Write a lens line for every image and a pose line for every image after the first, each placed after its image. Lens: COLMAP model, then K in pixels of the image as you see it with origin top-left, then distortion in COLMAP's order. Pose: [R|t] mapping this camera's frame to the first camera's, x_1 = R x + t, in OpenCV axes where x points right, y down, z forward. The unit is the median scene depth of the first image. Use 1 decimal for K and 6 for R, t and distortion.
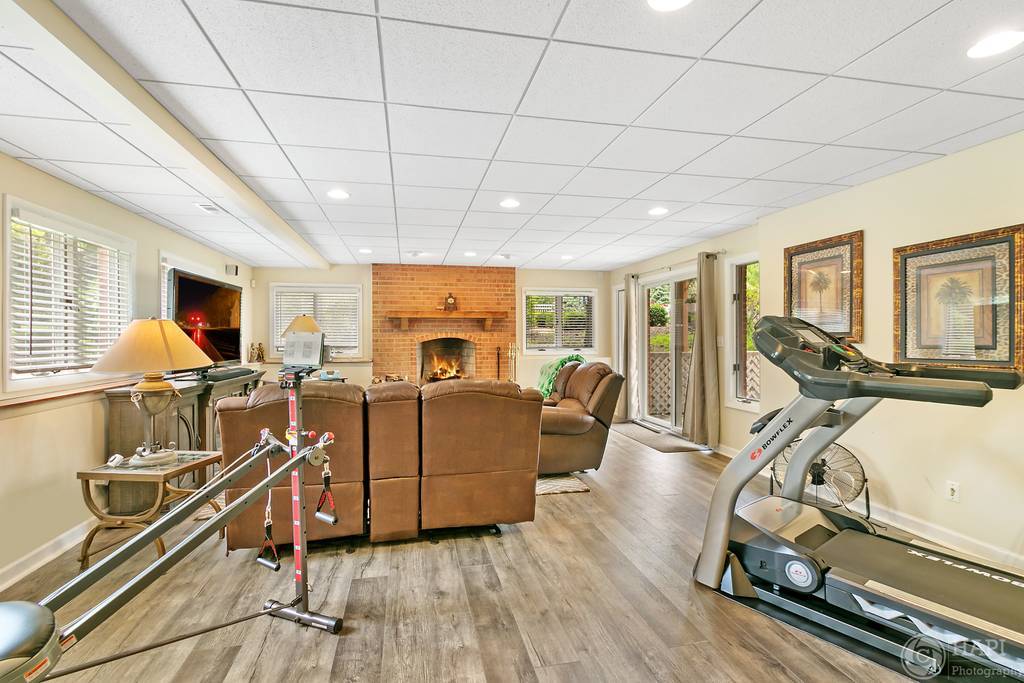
lens RADIAL K [[480.7, 0, 512.0], [0, 480.7, 341.5], [0, 0, 1]] dist [0.000008, 0.000038]
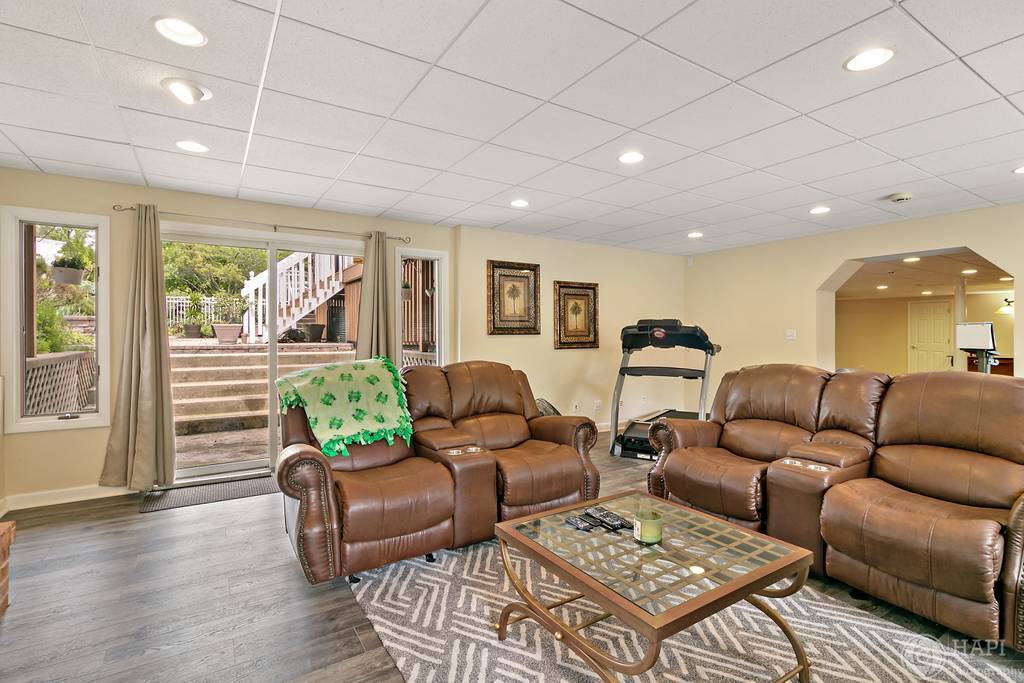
lens RADIAL K [[480.7, 0, 512.0], [0, 480.7, 341.5], [0, 0, 1]] dist [0.000008, 0.000038]
pose [[-0.346735, -0.009059, 0.937919, -0.698429], [0.008501, 0.999882, 0.012800, 0.006361], [-0.937925, 0.012411, -0.346617, 1.500336]]
